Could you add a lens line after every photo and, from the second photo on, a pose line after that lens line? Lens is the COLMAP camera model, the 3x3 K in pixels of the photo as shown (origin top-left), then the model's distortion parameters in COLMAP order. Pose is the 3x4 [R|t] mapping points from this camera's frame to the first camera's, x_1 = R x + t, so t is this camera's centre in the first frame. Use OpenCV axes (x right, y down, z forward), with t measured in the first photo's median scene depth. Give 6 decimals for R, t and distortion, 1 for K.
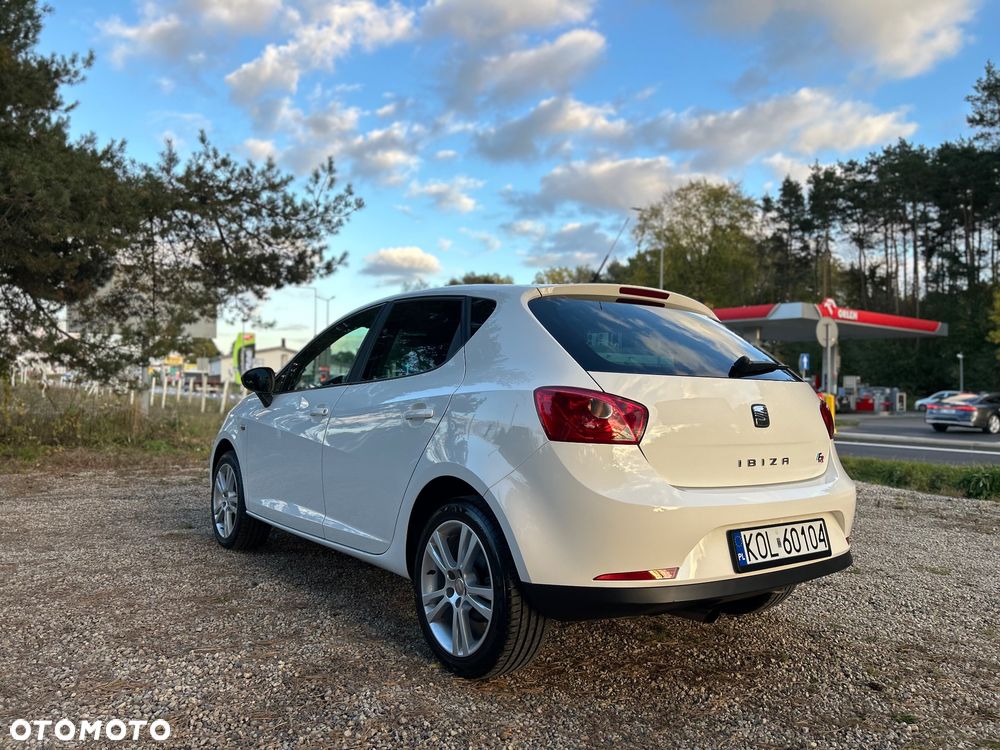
lens RADIAL K [[748.3, 0, 500.4], [0, 748.3, 377.5], [0, 0, 1]] dist [0.055323, -0.058874]
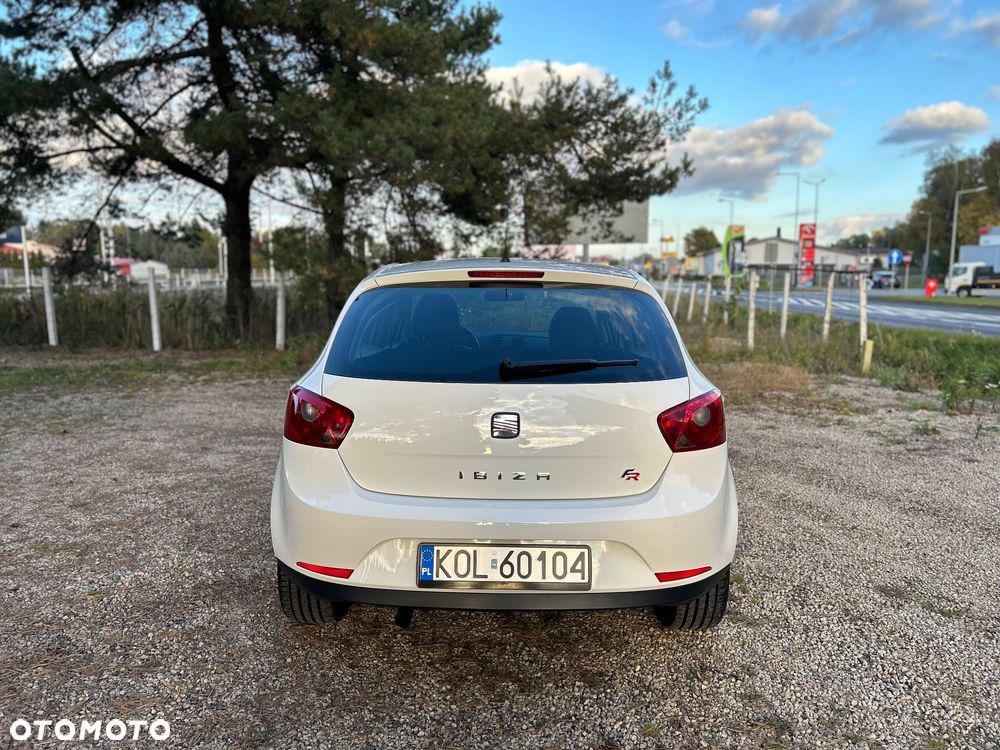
lens RADIAL K [[748.3, 0, 497.3], [0, 748.3, 376.5], [0, 0, 1]] dist [0.055323, -0.058874]
pose [[0.795283, 0.062562, -0.603002, 0.203665], [0.024359, 0.990560, 0.134898, -0.030210], [0.605749, -0.121971, 0.786251, 0.066792]]
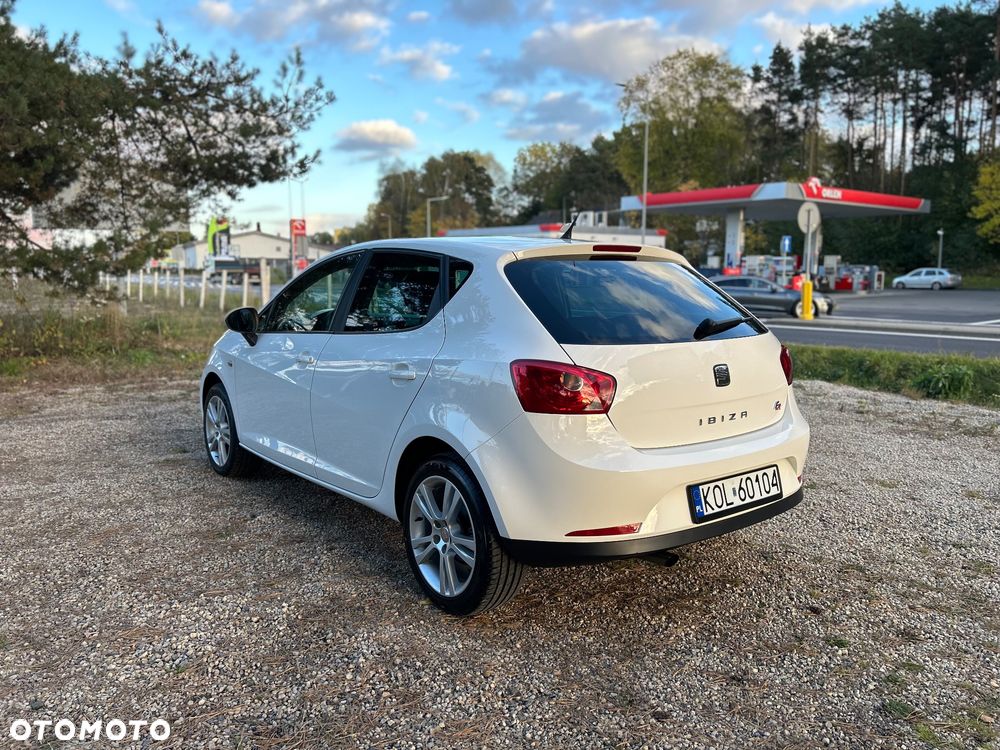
lens RADIAL K [[748.3, 0, 505.3], [0, 748.3, 374.3], [0, 0, 1]] dist [0.055323, -0.058874]
pose [[0.999444, -0.019947, 0.026700, 0.002074], [0.015615, 0.988008, 0.153608, -0.027631], [-0.029444, -0.153106, 0.987771, -0.010780]]
